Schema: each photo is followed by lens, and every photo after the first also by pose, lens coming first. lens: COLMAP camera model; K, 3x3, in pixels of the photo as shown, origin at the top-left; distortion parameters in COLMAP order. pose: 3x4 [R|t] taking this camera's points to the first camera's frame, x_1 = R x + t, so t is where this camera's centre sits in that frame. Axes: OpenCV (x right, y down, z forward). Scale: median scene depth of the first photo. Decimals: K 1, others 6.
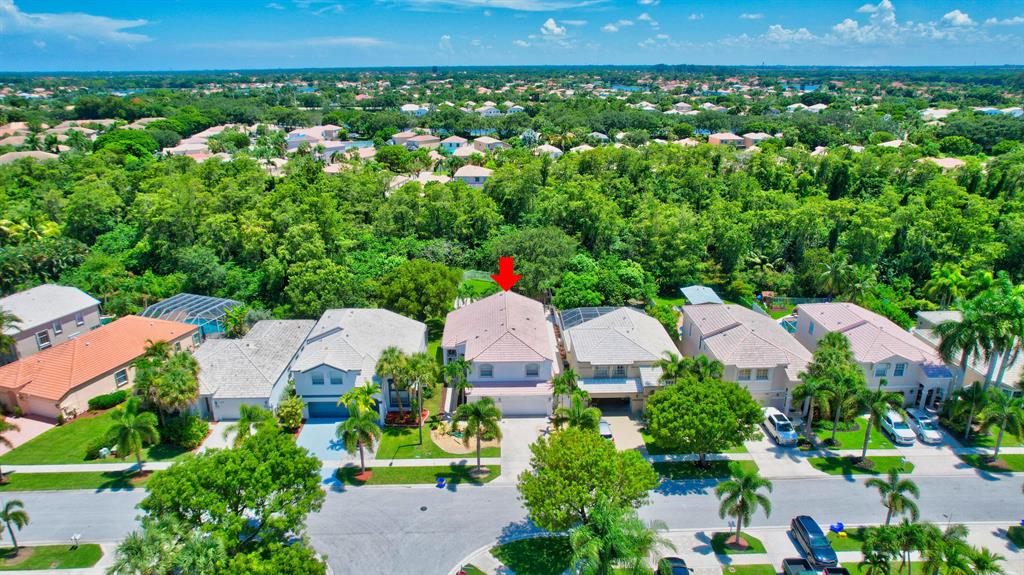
lens RADIAL K [[653.6, 0, 510.1], [0, 653.6, 286.3], [0, 0, 1]] dist [-0.081464, 0.071052]
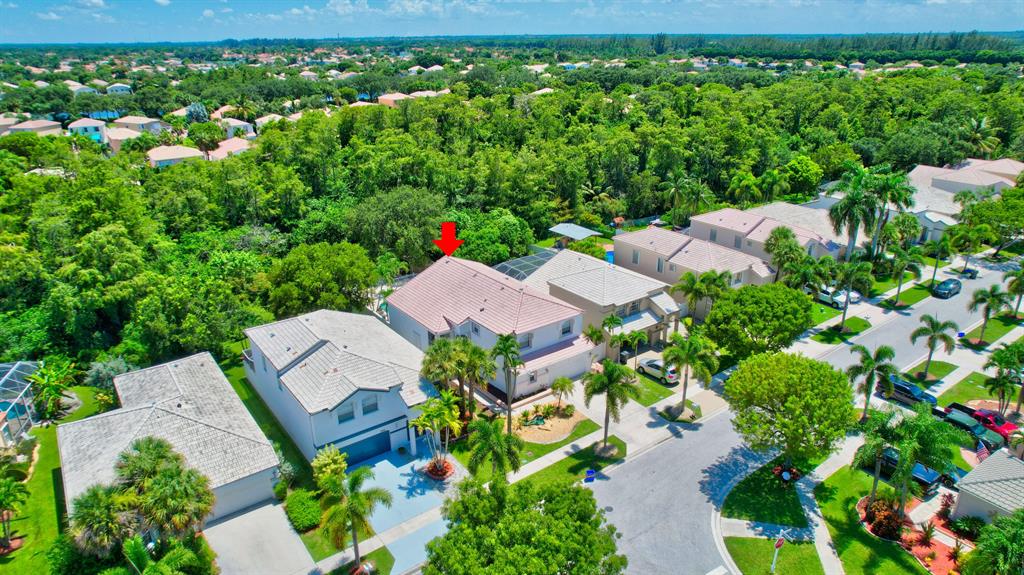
lens RADIAL K [[653.6, 0, 510.1], [0, 653.6, 286.3], [0, 0, 1]] dist [-0.081464, 0.071052]
pose [[0.817647, -0.212198, 0.535187, -0.346260], [0.192708, 0.976849, 0.092898, -0.015841], [-0.542510, 0.027177, 0.839610, 0.215844]]
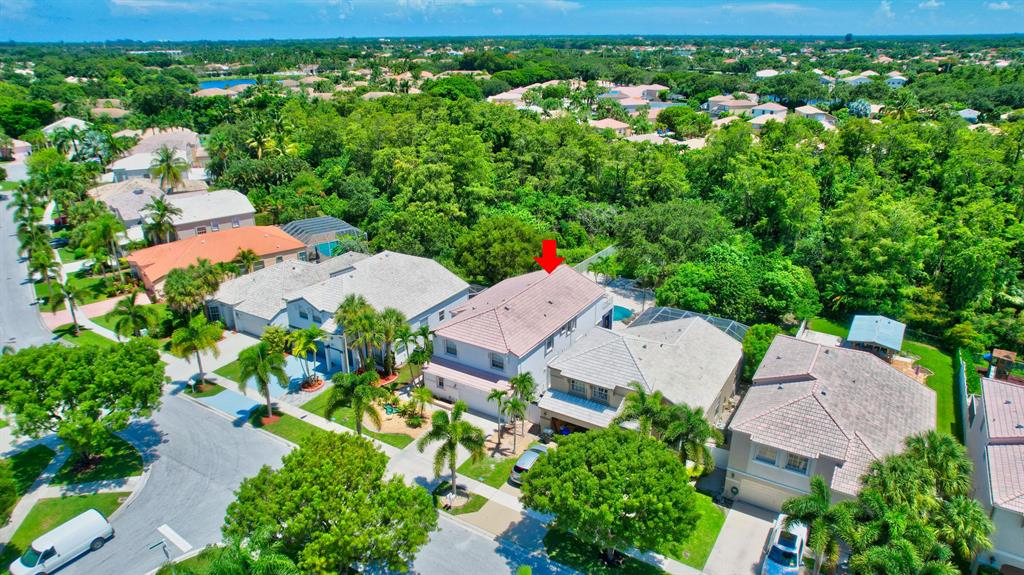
lens RADIAL K [[653.6, 0, 510.1], [0, 653.6, 286.3], [0, 0, 1]] dist [-0.081464, 0.071052]
pose [[0.835871, 0.198223, -0.511886, 0.311918], [-0.174557, 0.980102, 0.094497, -0.028484], [0.520432, 0.010366, 0.853840, 0.233098]]
